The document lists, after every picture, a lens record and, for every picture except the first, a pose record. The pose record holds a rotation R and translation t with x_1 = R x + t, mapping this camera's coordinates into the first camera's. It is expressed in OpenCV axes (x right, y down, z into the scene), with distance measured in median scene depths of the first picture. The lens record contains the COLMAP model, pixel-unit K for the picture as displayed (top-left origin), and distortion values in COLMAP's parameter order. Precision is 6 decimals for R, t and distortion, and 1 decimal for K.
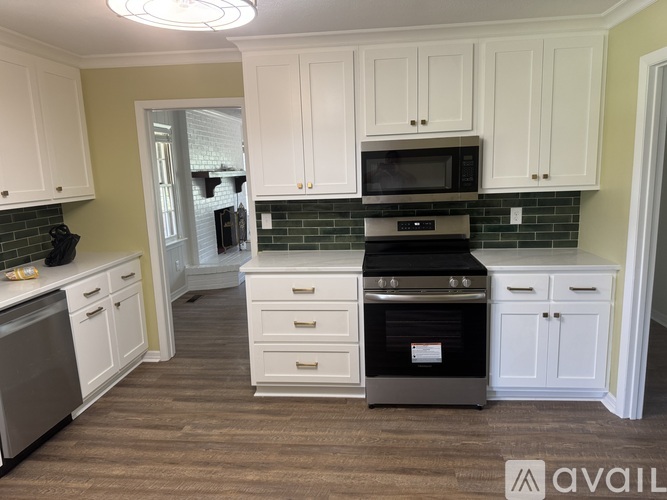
lens RADIAL K [[473.2, 0, 332.6], [0, 473.2, 247.6], [0, 0, 1]] dist [0.087415, -0.102337]
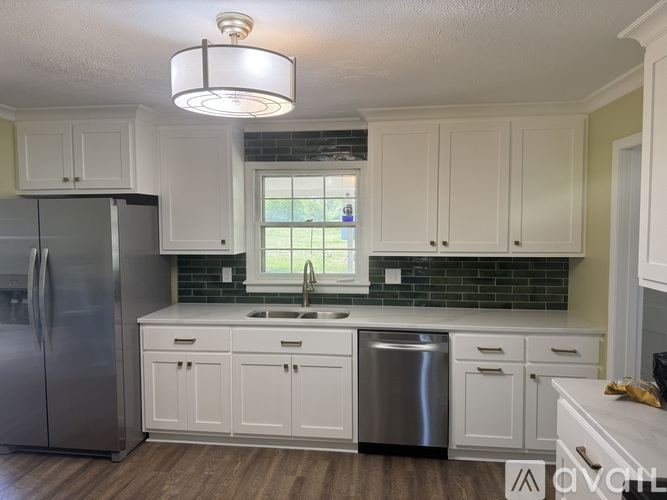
lens RADIAL K [[473.2, 0, 332.6], [0, 473.2, 247.6], [0, 0, 1]] dist [0.087415, -0.102337]
pose [[-0.025613, 0.092181, -0.995413, 0.530207], [-0.156915, 0.983026, 0.095071, -0.177939], [0.987280, 0.158630, -0.010713, 0.761526]]
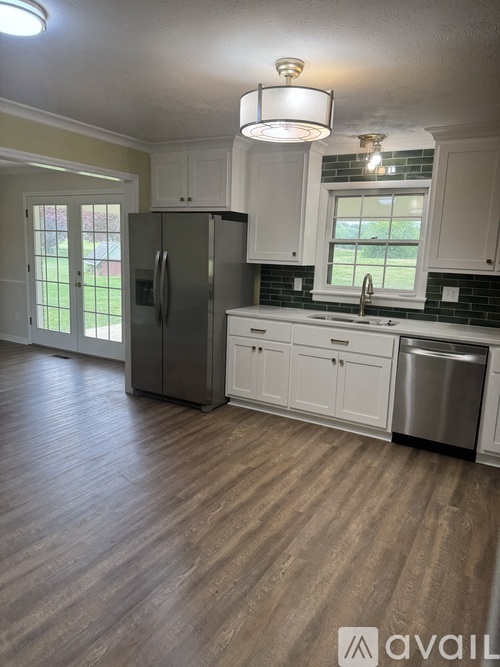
lens RADIAL K [[473.2, 0, 253.3], [0, 473.2, 333.7], [0, 0, 1]] dist [0.087415, -0.102337]
pose [[-0.400003, 0.183441, -0.897968, 0.721274], [-0.169203, 0.948143, 0.269063, -0.168084], [0.900760, 0.259564, -0.348222, 0.934317]]
